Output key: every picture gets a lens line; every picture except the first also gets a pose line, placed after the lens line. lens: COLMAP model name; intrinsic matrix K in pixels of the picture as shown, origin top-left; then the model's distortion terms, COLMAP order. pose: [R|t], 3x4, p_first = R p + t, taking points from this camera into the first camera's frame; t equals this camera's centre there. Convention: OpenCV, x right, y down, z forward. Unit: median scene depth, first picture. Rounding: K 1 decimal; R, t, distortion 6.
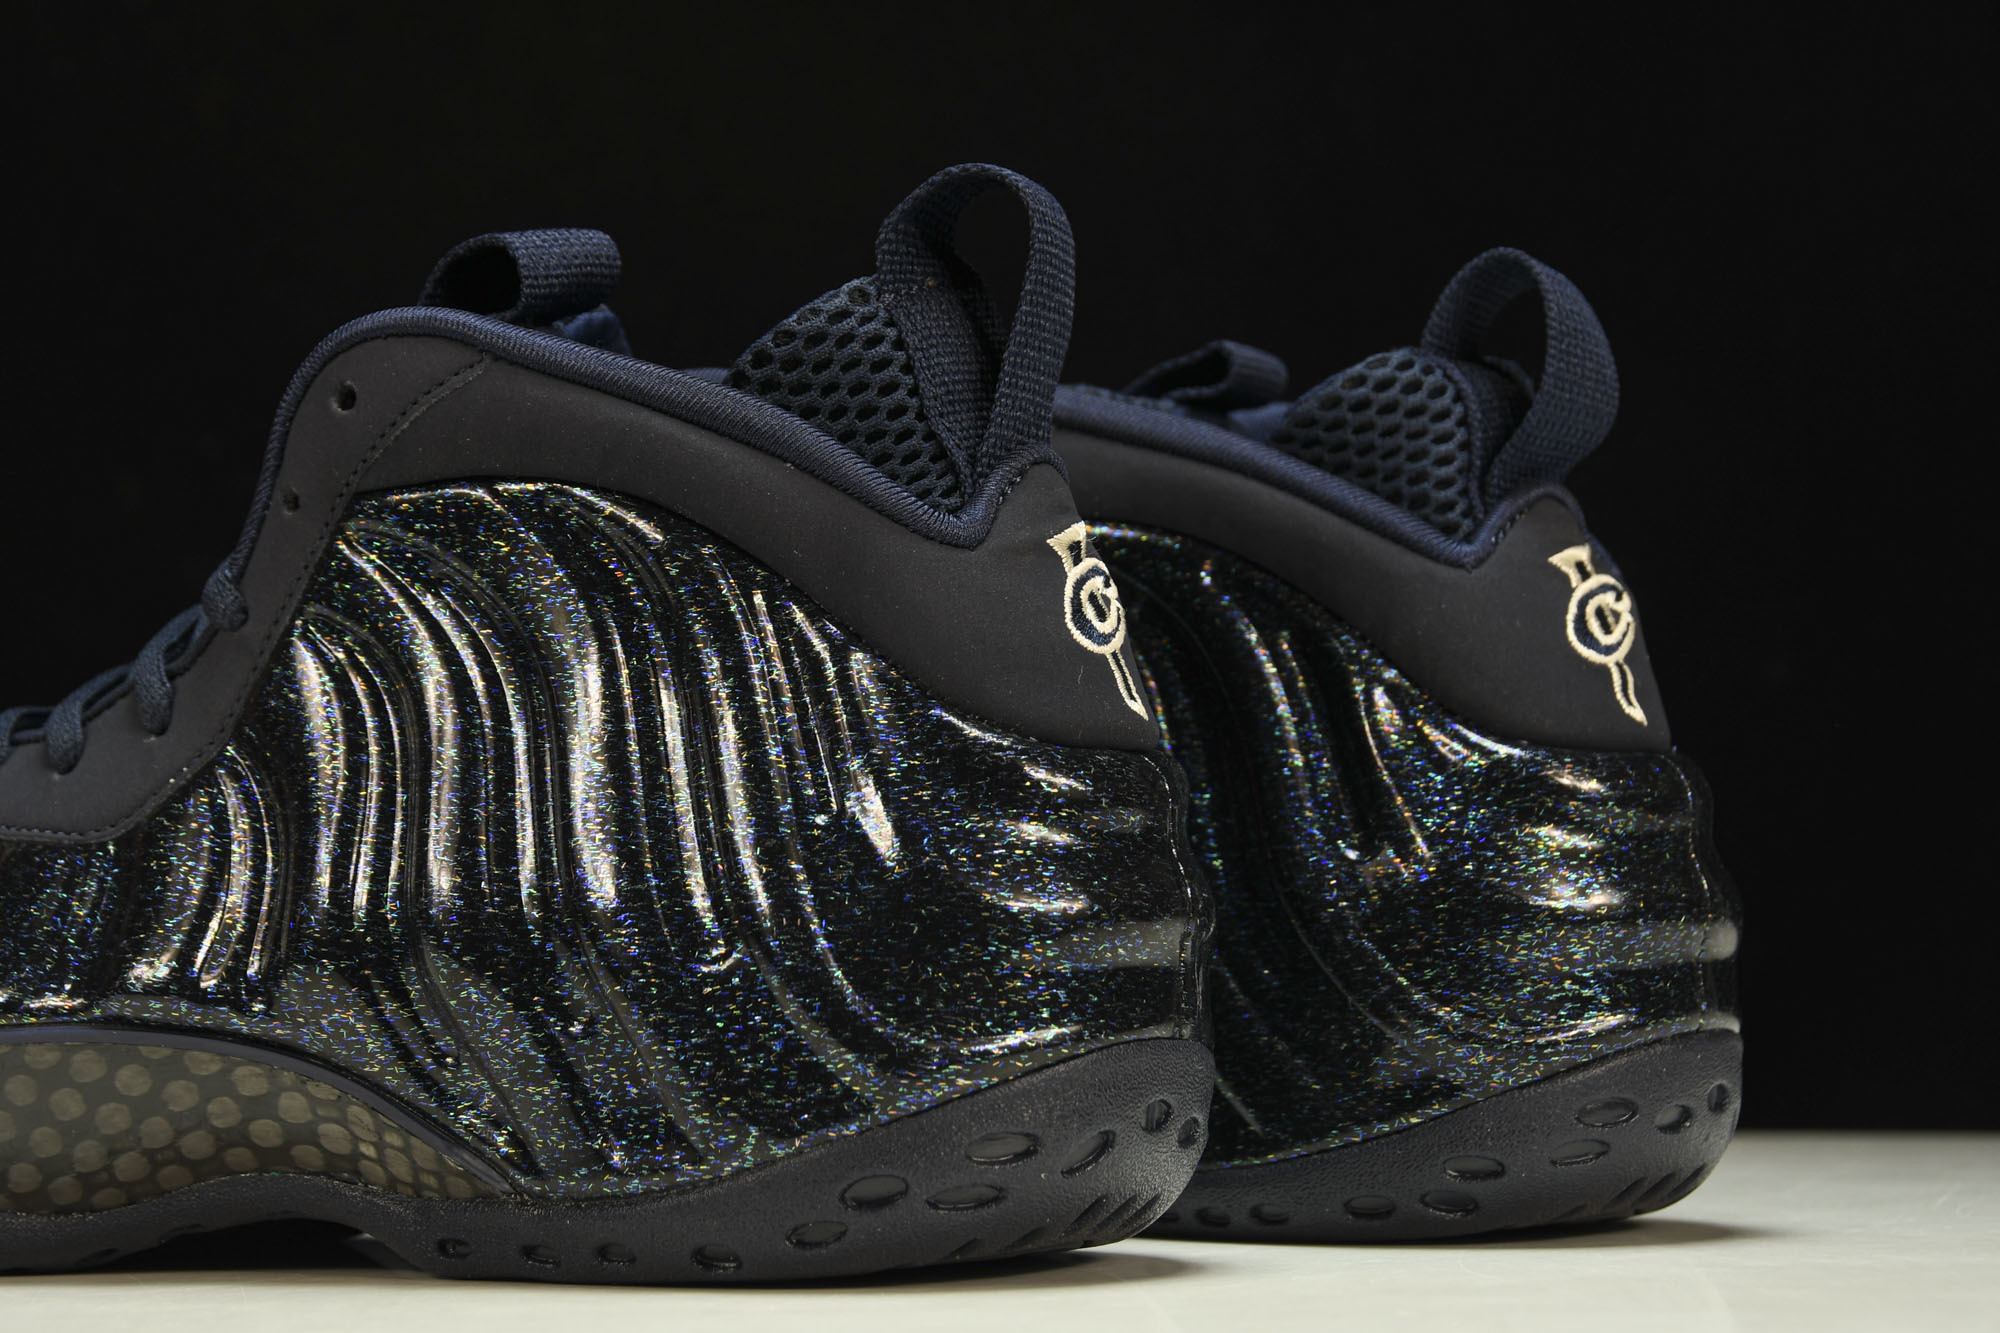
lens RADIAL K [[4973.7, 0, 1004.8], [0, 4973.7, 673.8], [0, 0, 1]] dist [0.364368, 0.000000]
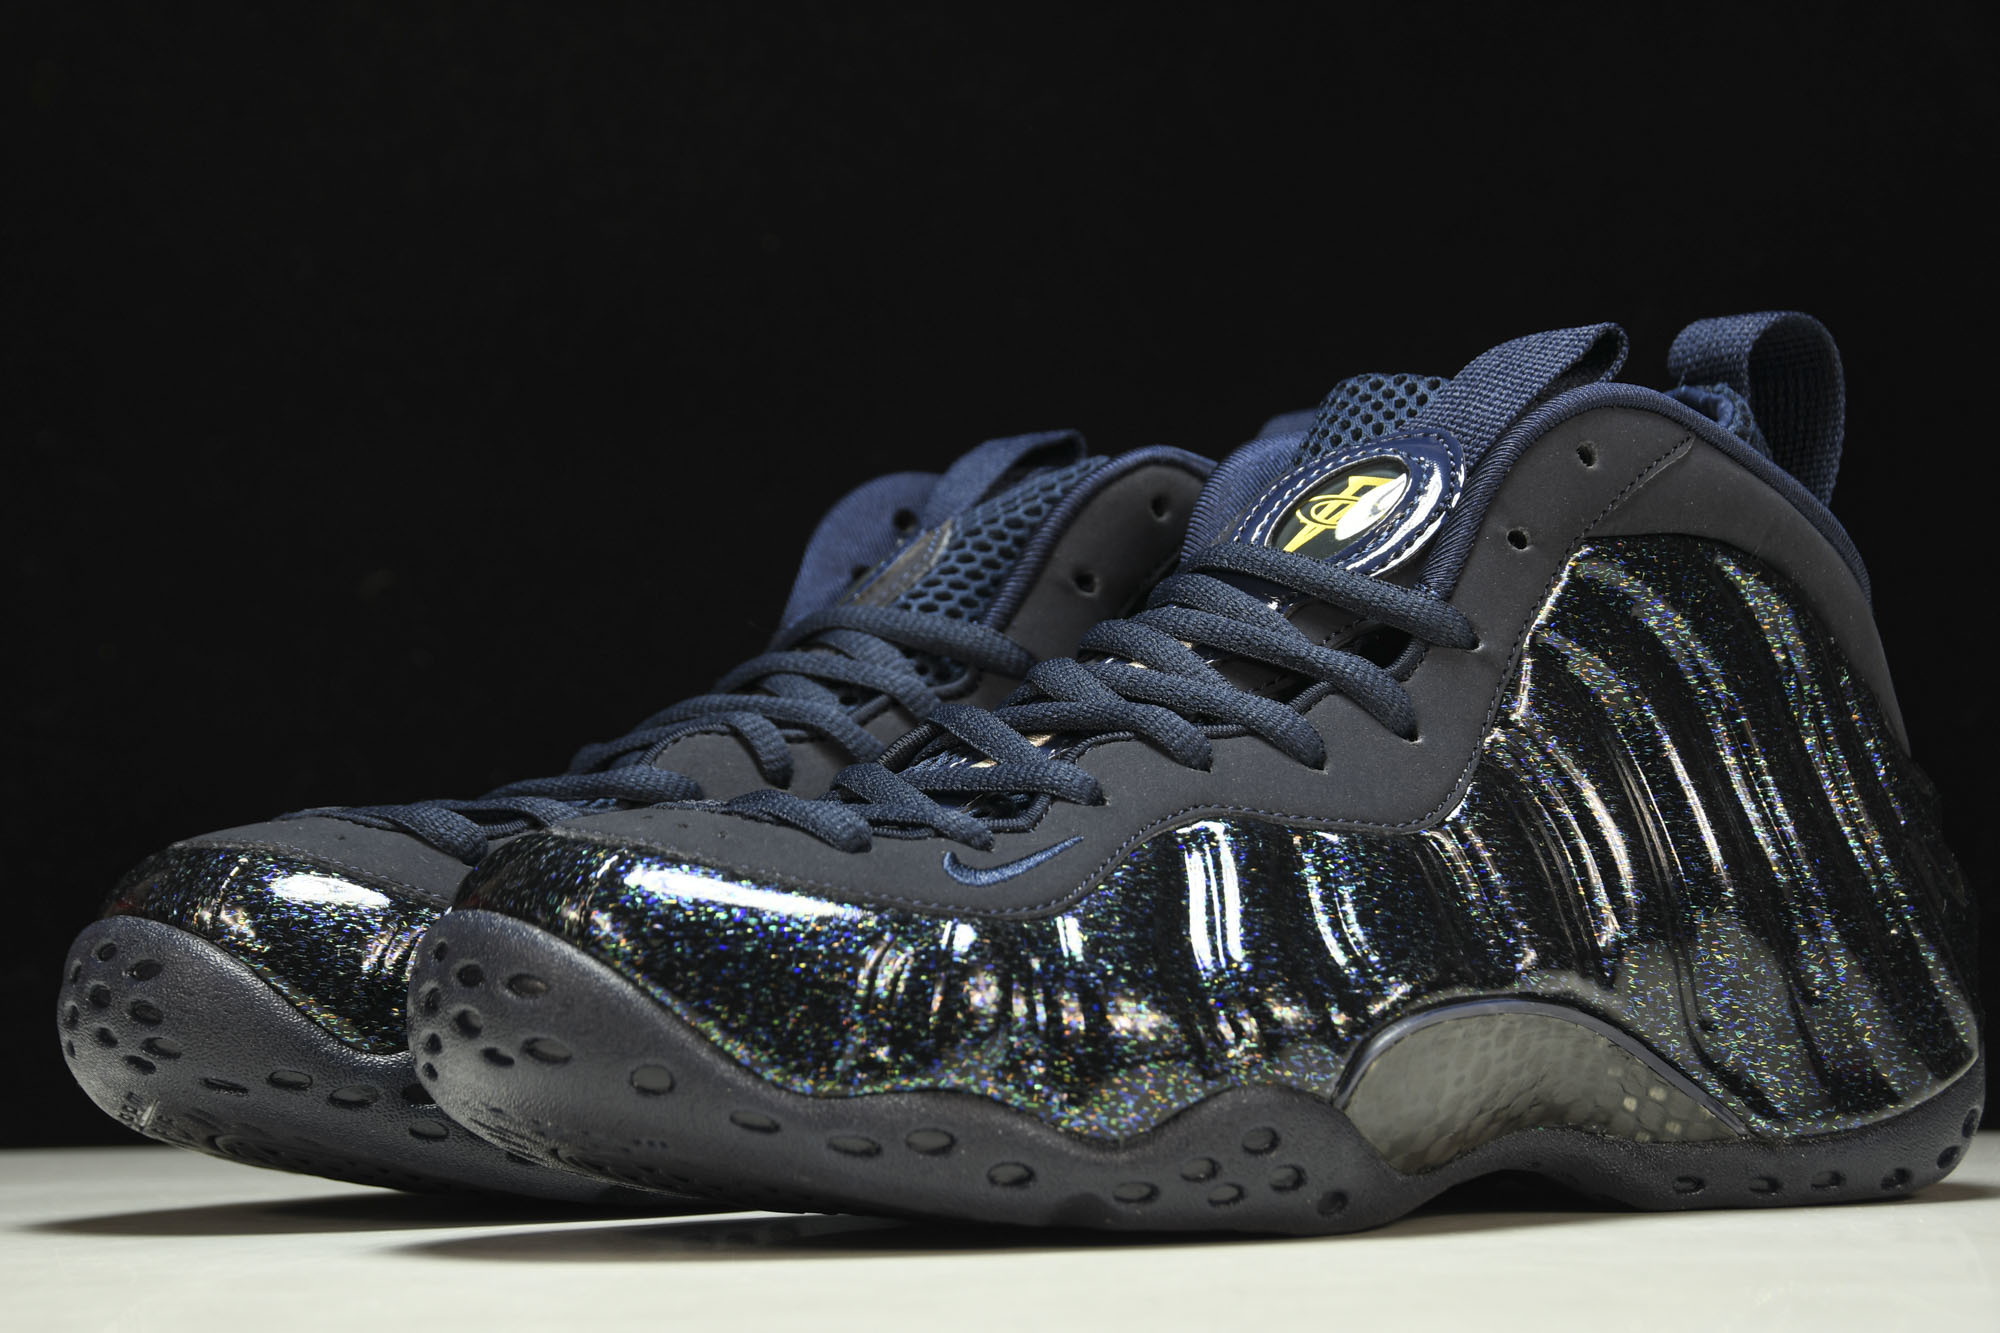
lens RADIAL K [[4973.7, 0, 1006.1], [0, 4973.7, 663.6], [0, 0, 1]] dist [0.364368, 0.000000]
pose [[0.435507, 0.048595, 0.898873, -1.258851], [-0.036117, 0.998681, -0.036492, 0.041016], [-0.899460, -0.016572, 0.436688, 0.631726]]
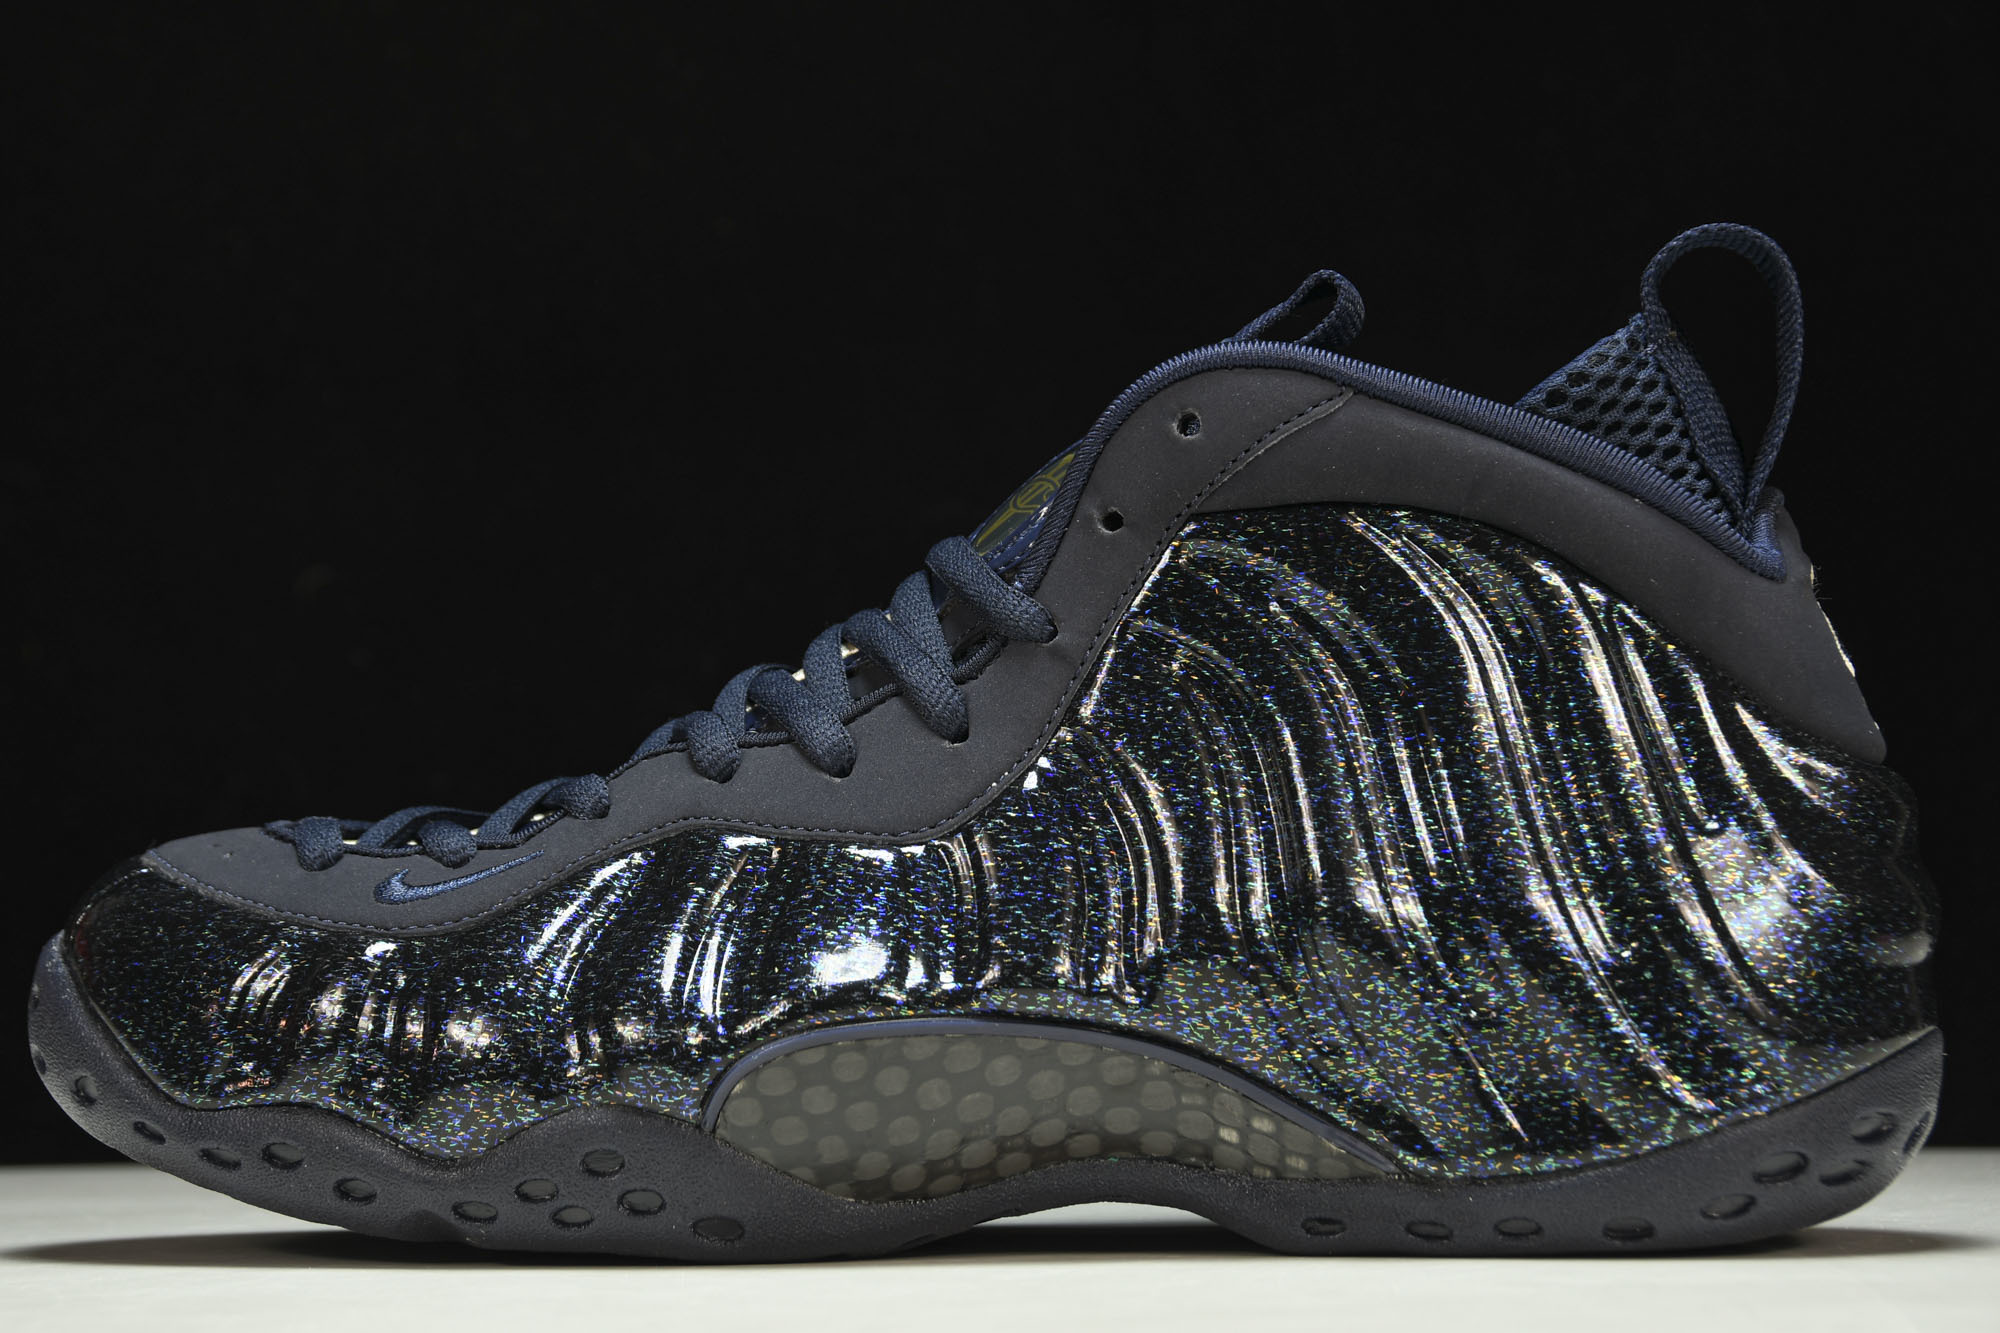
lens RADIAL K [[4973.7, 0, 994.7], [0, 4973.7, 714.5], [0, 0, 1]] dist [0.364368, 0.000000]
pose [[0.926785, 0.014397, 0.375316, -0.576855], [-0.014165, 0.999894, -0.003378, 0.010534], [-0.375325, -0.002186, 0.926891, 0.043603]]
